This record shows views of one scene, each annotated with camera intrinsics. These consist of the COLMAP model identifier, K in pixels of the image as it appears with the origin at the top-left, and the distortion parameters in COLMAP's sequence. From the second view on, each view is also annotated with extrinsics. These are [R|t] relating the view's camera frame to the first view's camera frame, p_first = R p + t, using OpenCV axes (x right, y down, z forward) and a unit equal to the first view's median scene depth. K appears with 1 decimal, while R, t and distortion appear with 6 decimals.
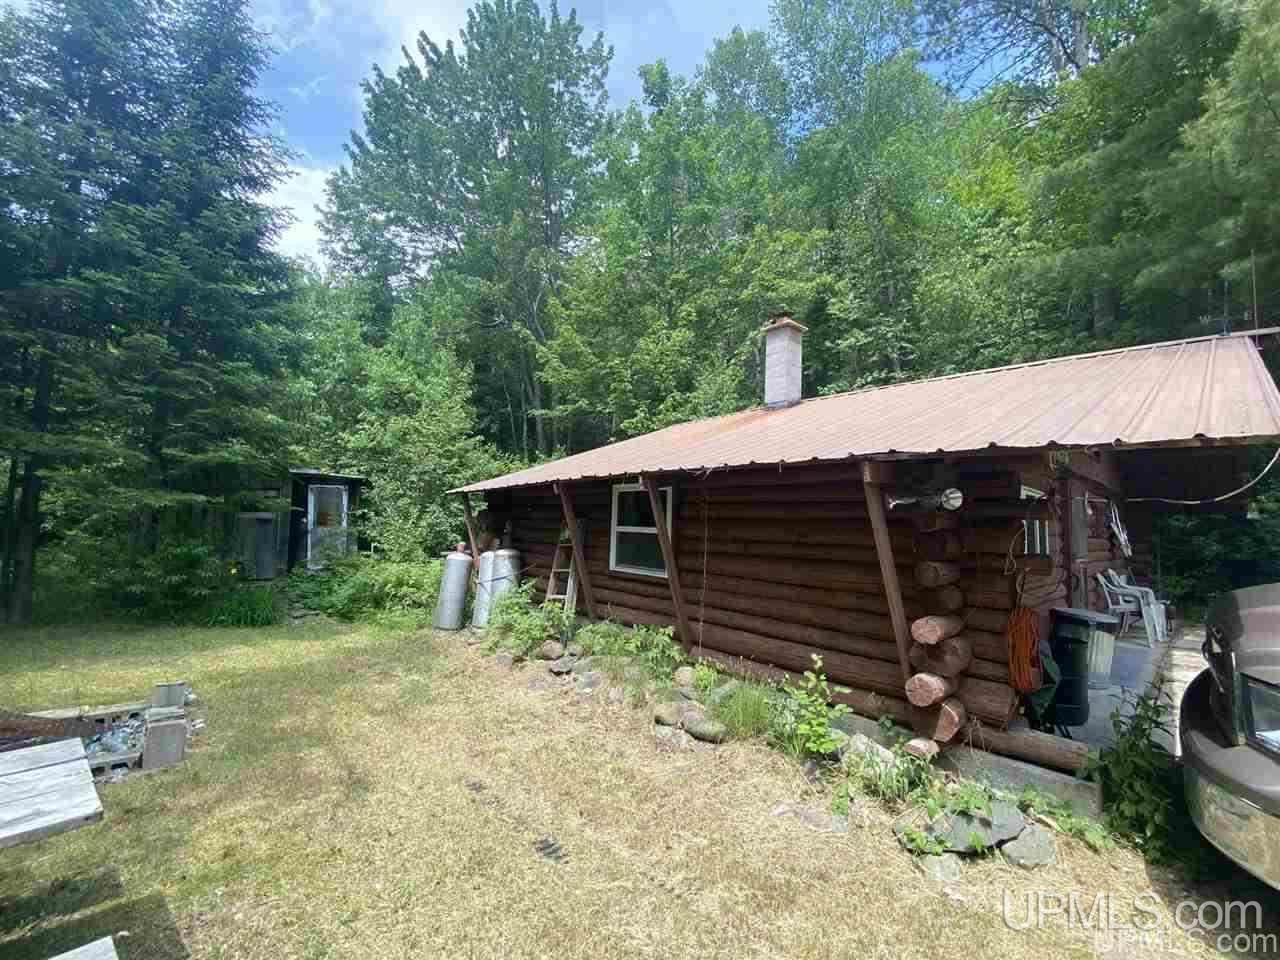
lens RADIAL K [[515.3, 0, 634.2], [0, 515.3, 479.8], [0, 0, 1]] dist [0.029634, -0.023213]
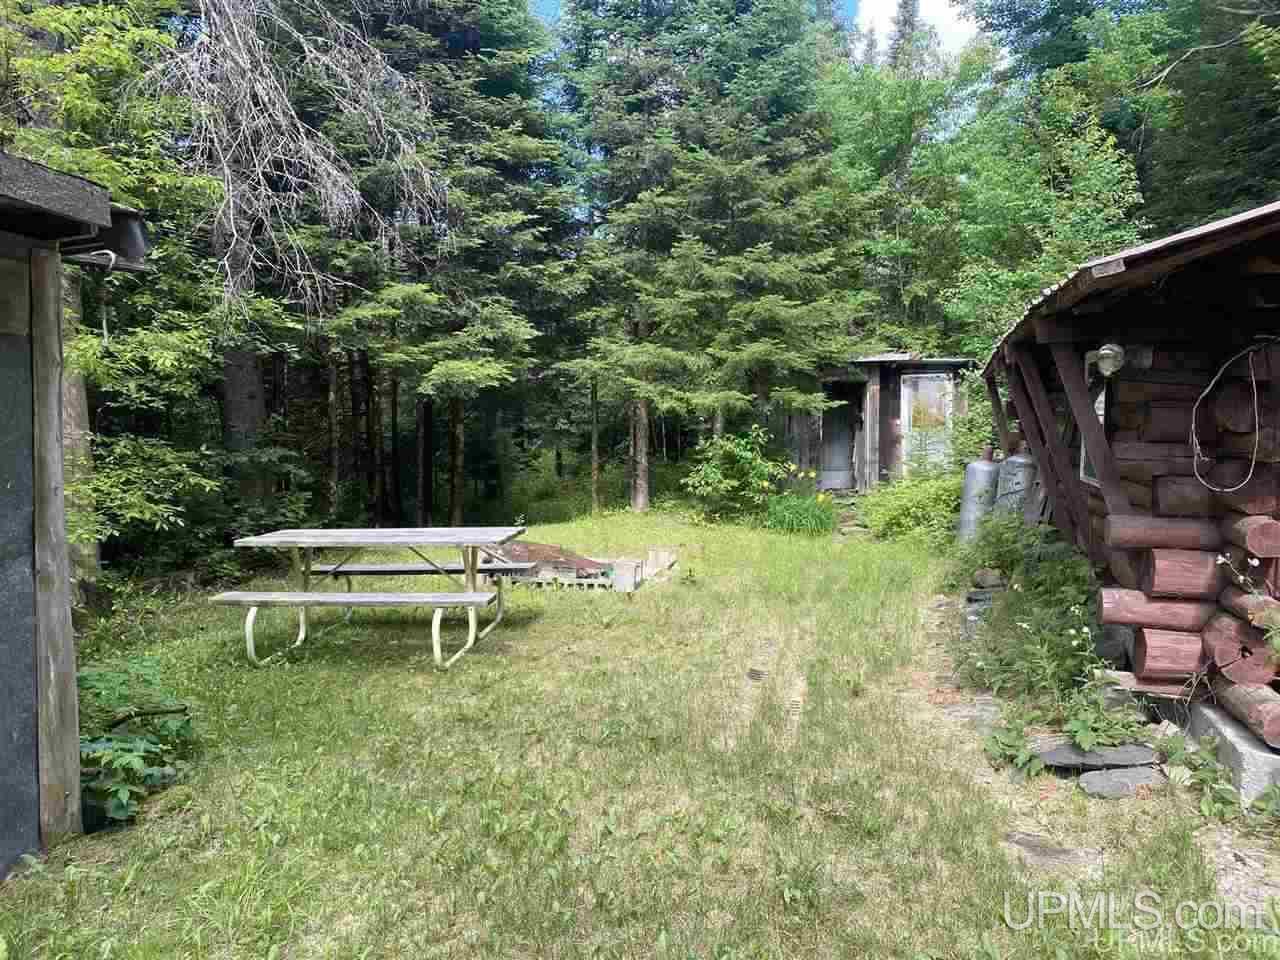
lens RADIAL K [[982.9, 0, 637.5], [0, 982.9, 459.6], [0, 0, 1]] dist [0.005773, 0.004807]
pose [[0.542361, 0.015578, -0.840001, 0.726142], [0.072999, 0.995173, 0.065589, 0.020105], [0.836968, -0.096892, 0.538605, -0.185631]]
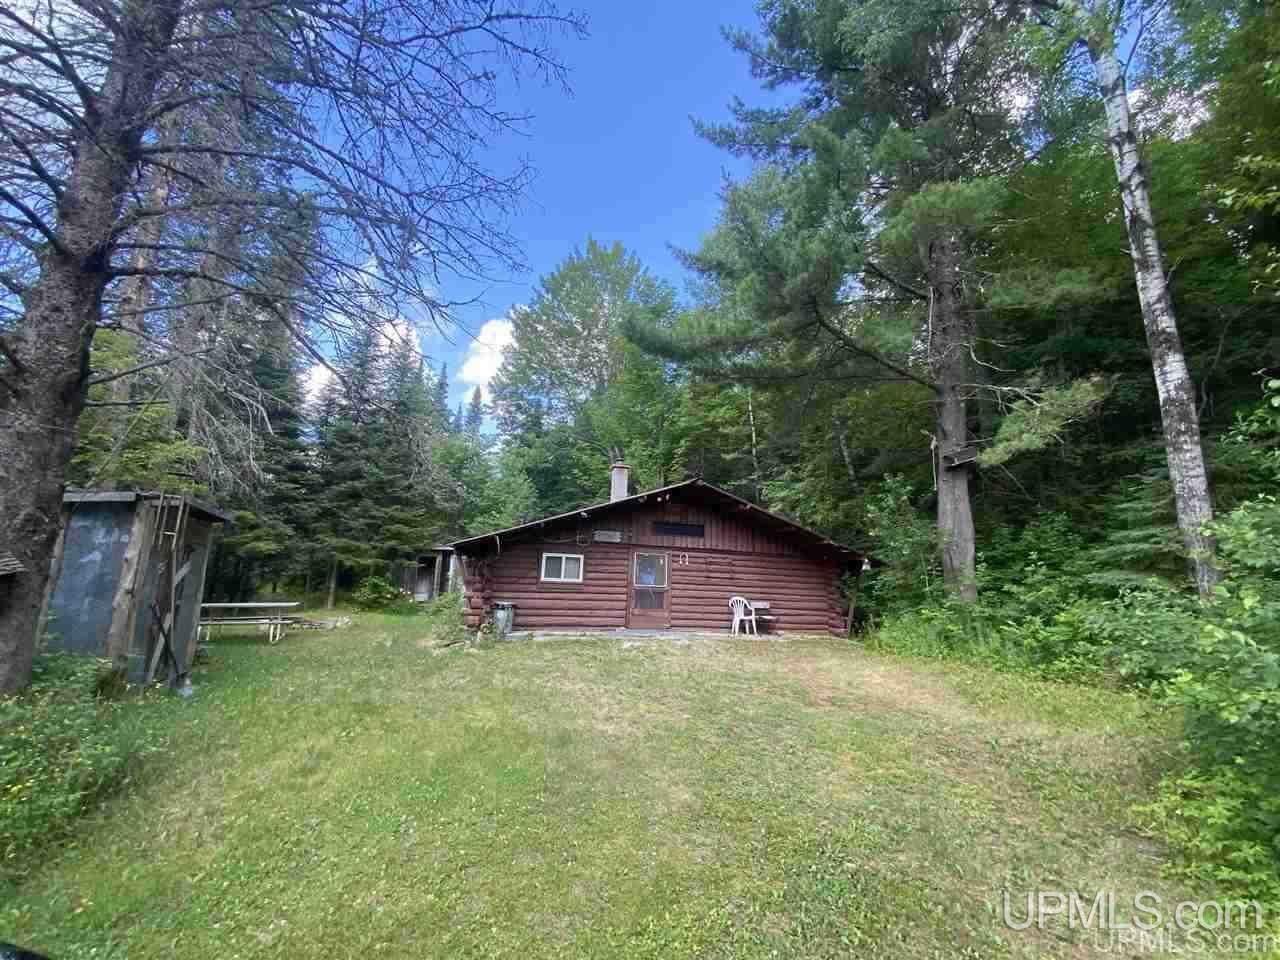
lens RADIAL K [[517.1, 0, 620.2], [0, 517.1, 487.2], [0, 0, 1]] dist [0.027994, -0.019007]
pose [[0.893344, -0.071275, -0.443685, 1.662522], [0.021807, 0.993054, -0.115619, -0.008894], [0.448844, 0.093612, 0.888693, -0.942334]]
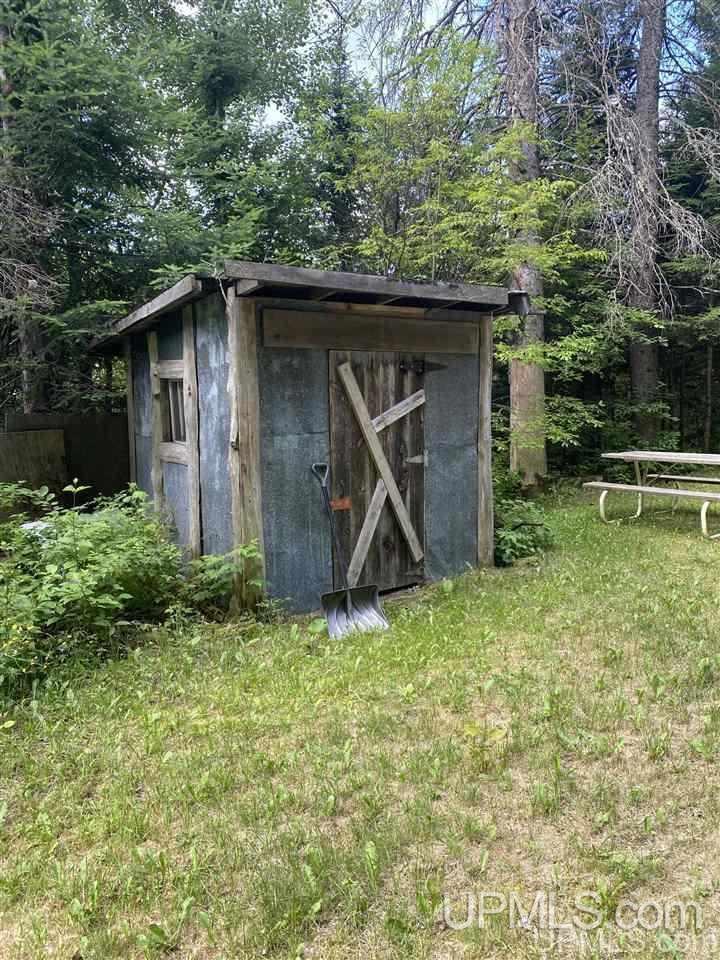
lens RADIAL K [[737.2, 0, 360.0], [0, 737.2, 480.0], [0, 0, 1]] dist [0.005773, 0.004807]
pose [[-0.253964, 0.104704, -0.961530, 1.115979], [0.080951, 0.992936, 0.086742, 0.032715], [0.963820, -0.055807, -0.260646, -0.062639]]
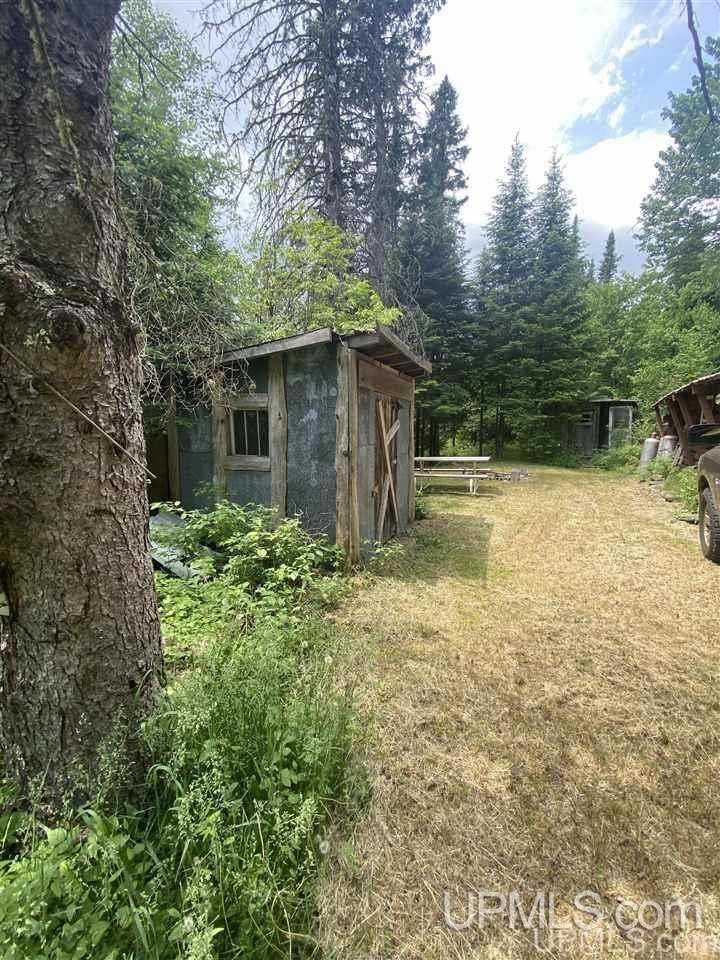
lens RADIAL K [[386.5, 0, 361.5], [0, 386.5, 469.4], [0, 0, 1]] dist [0.029634, -0.023213]
pose [[0.303838, 0.076310, -0.949663, 0.936829], [0.085105, 0.990628, 0.106830, 0.014684], [0.948915, -0.113280, 0.294496, -0.604645]]
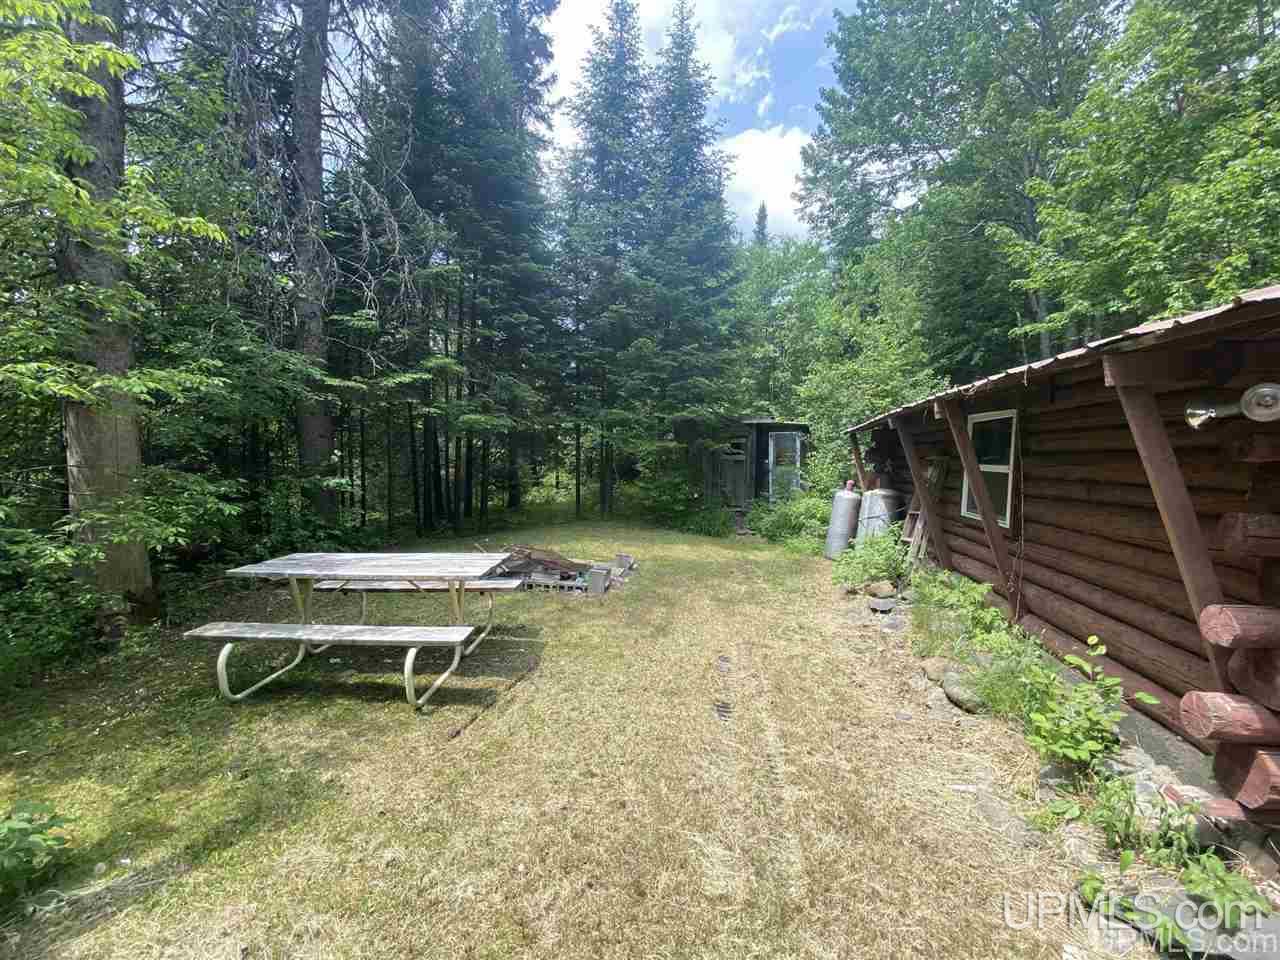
lens RADIAL K [[515.3, 0, 634.2], [0, 515.3, 479.8], [0, 0, 1]] dist [0.029634, -0.023213]
pose [[0.591095, 0.030858, -0.806011, 0.331162], [0.054627, 0.995442, 0.078171, 0.019300], [0.804750, -0.090237, 0.586715, 0.059912]]
